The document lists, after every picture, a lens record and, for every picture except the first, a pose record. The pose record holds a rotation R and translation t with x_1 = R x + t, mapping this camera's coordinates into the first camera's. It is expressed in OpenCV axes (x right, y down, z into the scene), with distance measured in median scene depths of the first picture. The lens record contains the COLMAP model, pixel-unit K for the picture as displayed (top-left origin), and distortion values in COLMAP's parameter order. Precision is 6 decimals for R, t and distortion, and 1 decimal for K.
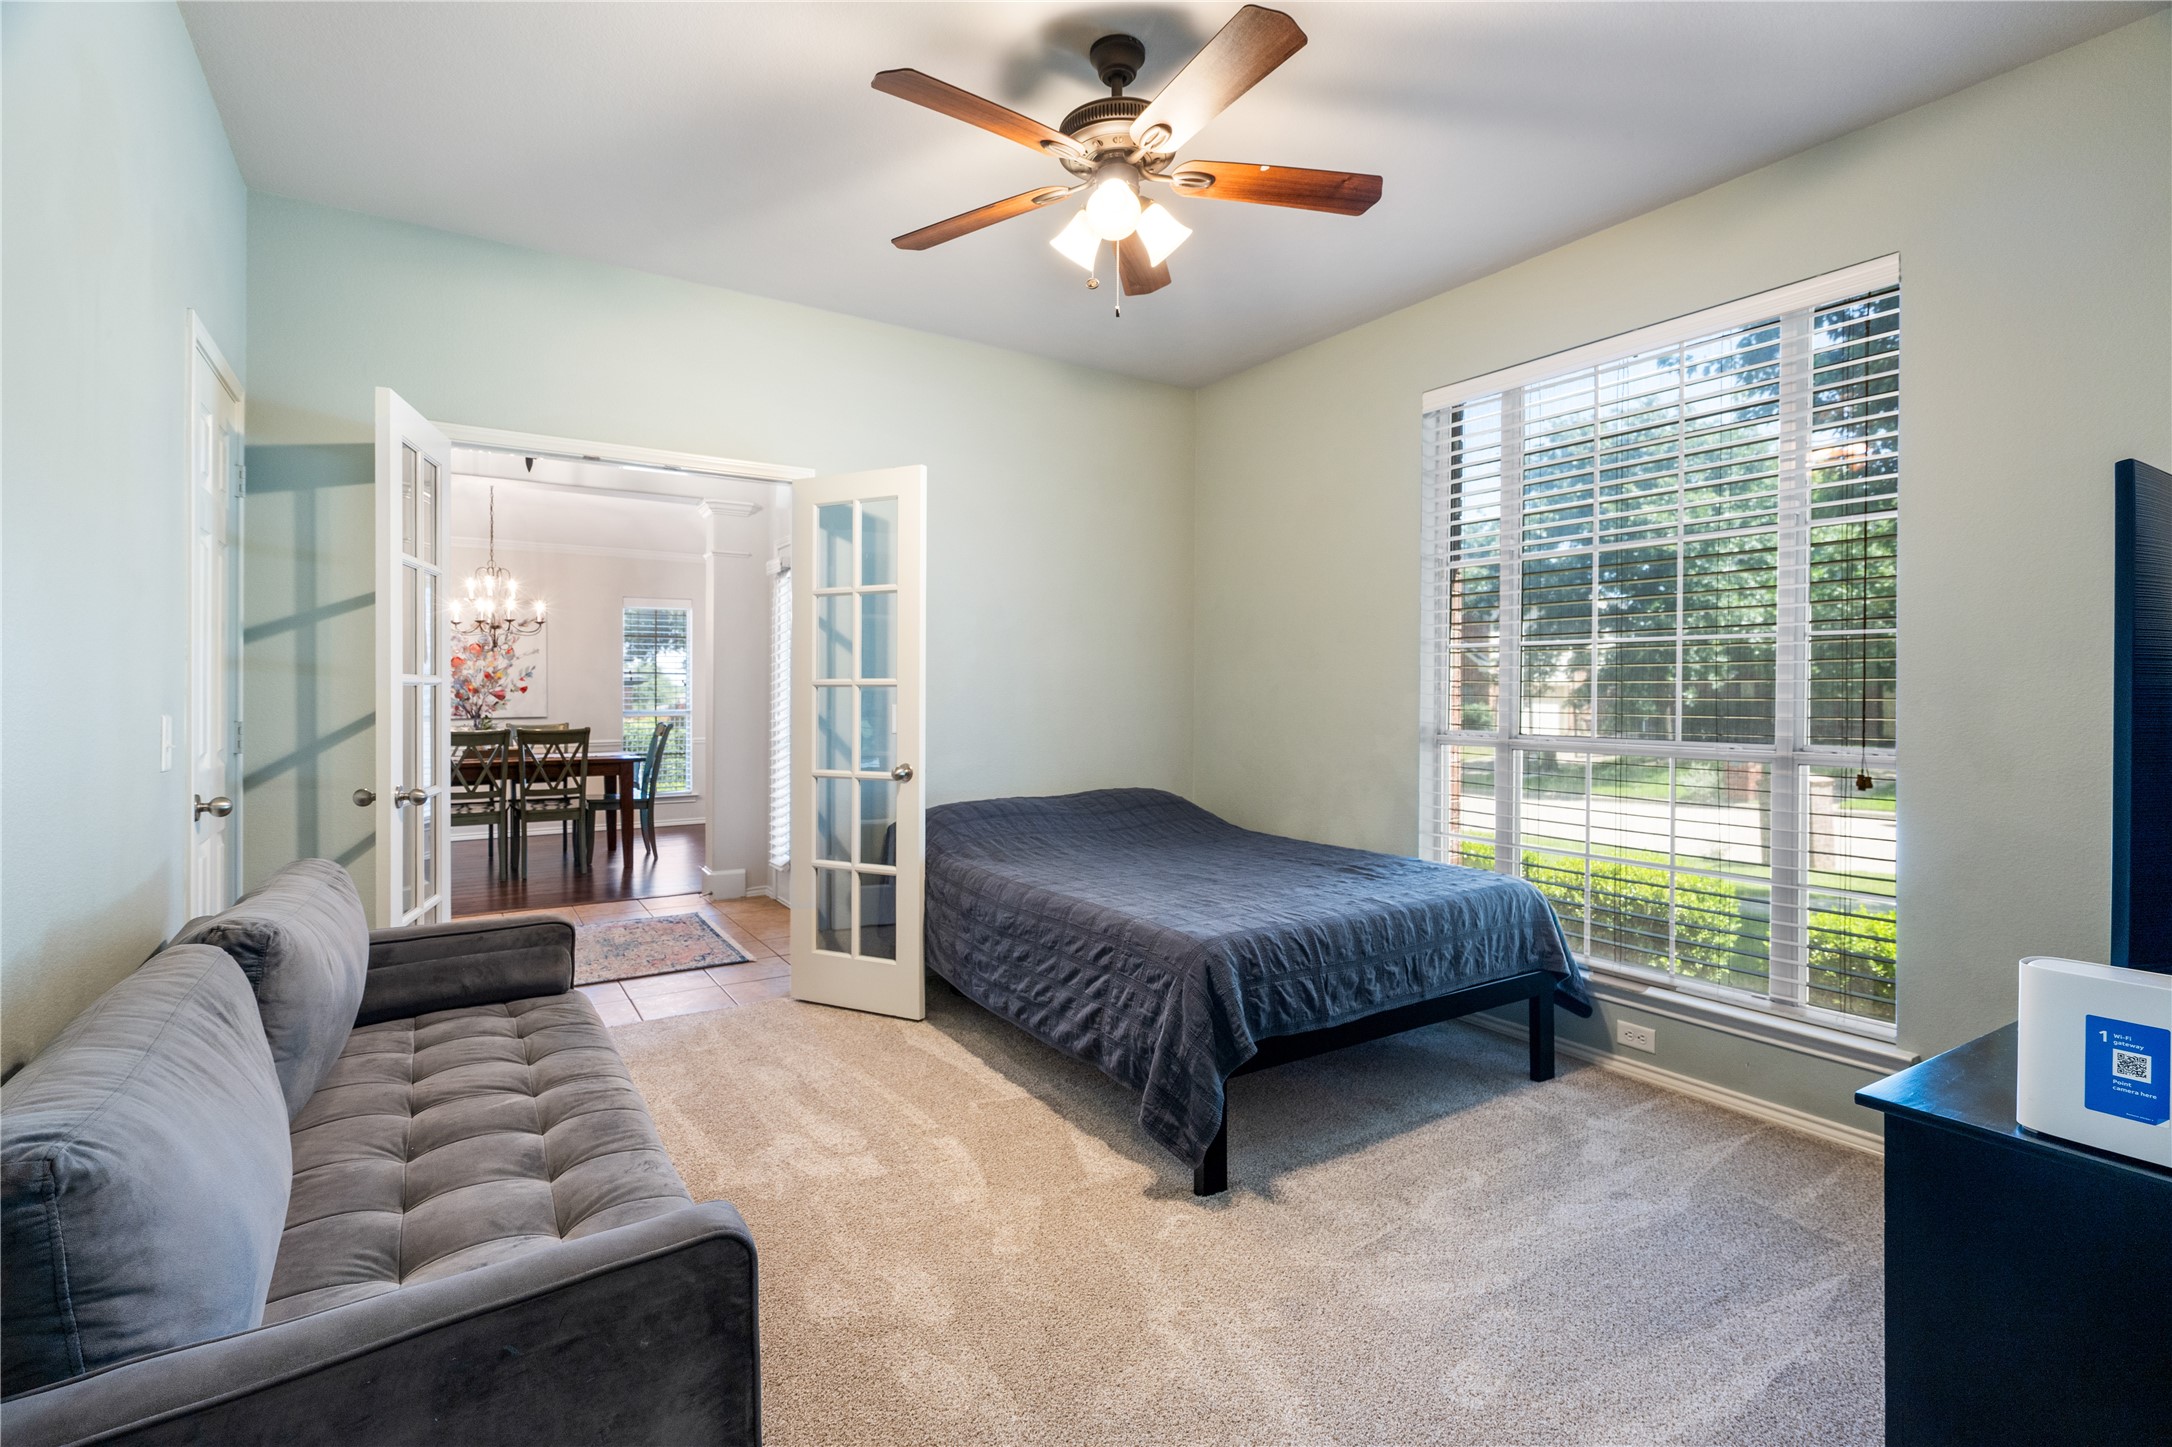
lens RADIAL K [[980.4, 0, 1080.6], [0, 980.4, 703.4], [0, 0, 1]] dist [-0.006027, 0.003397]
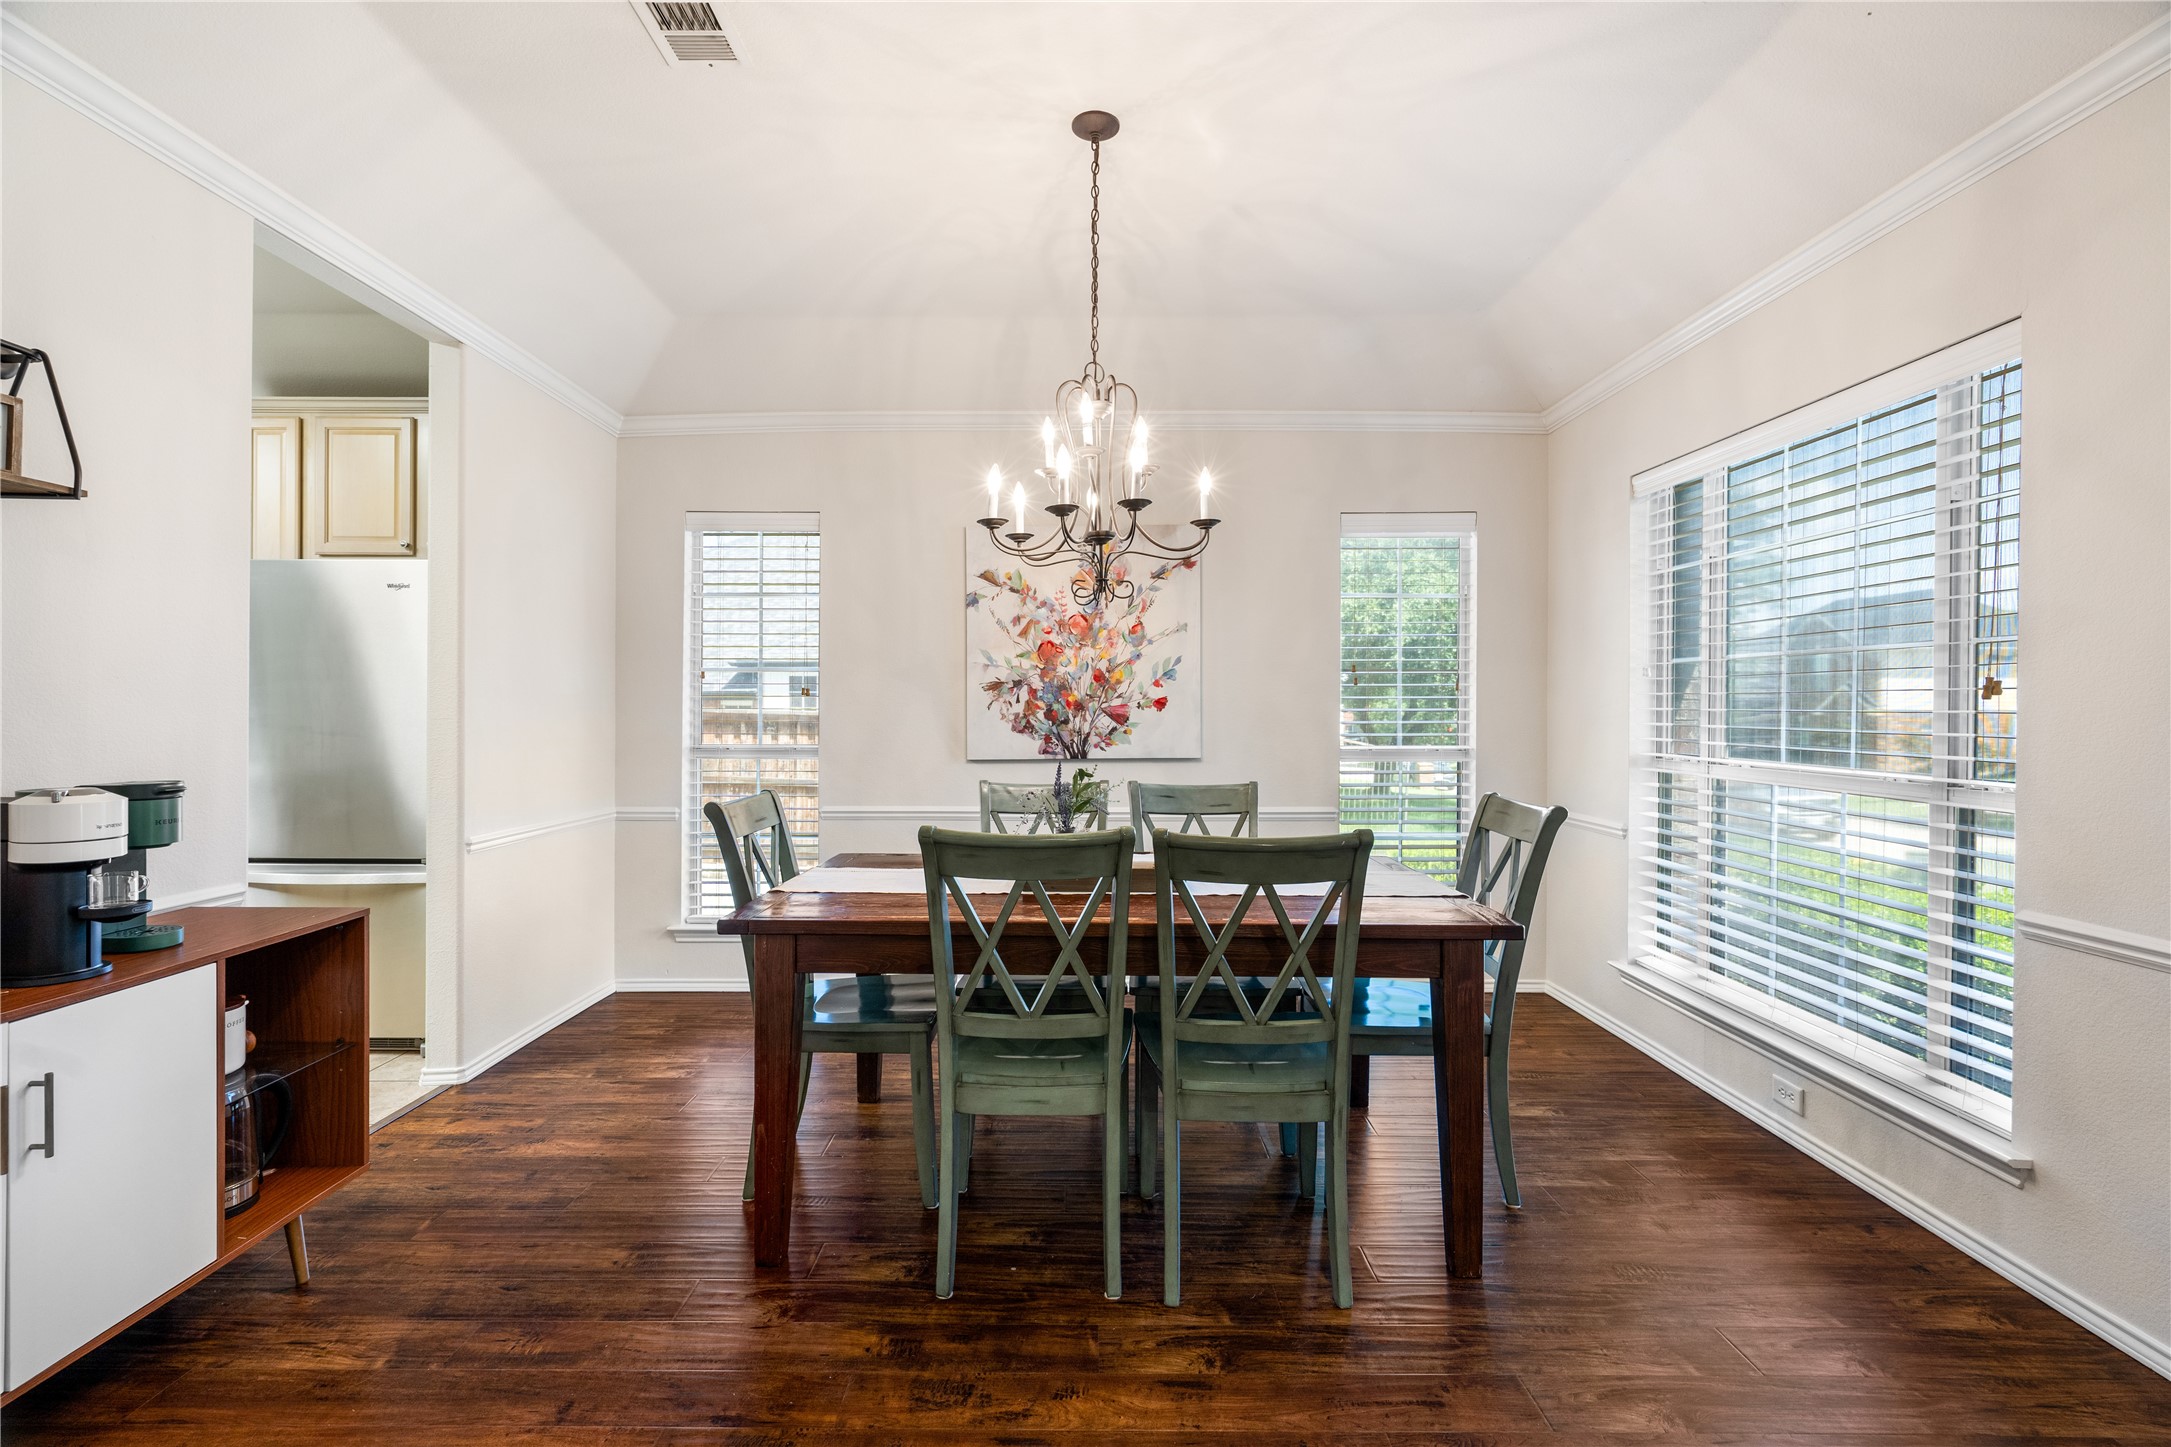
lens RADIAL K [[979.9, 0, 1100.7], [0, 979.9, 711.4], [0, 0, 1]] dist [-0.006027, 0.003397]
pose [[0.843077, -0.003220, -0.537783, -0.334115], [-0.005002, 0.999892, -0.013828, -0.003231], [0.537770, 0.014348, 0.842970, 0.576398]]
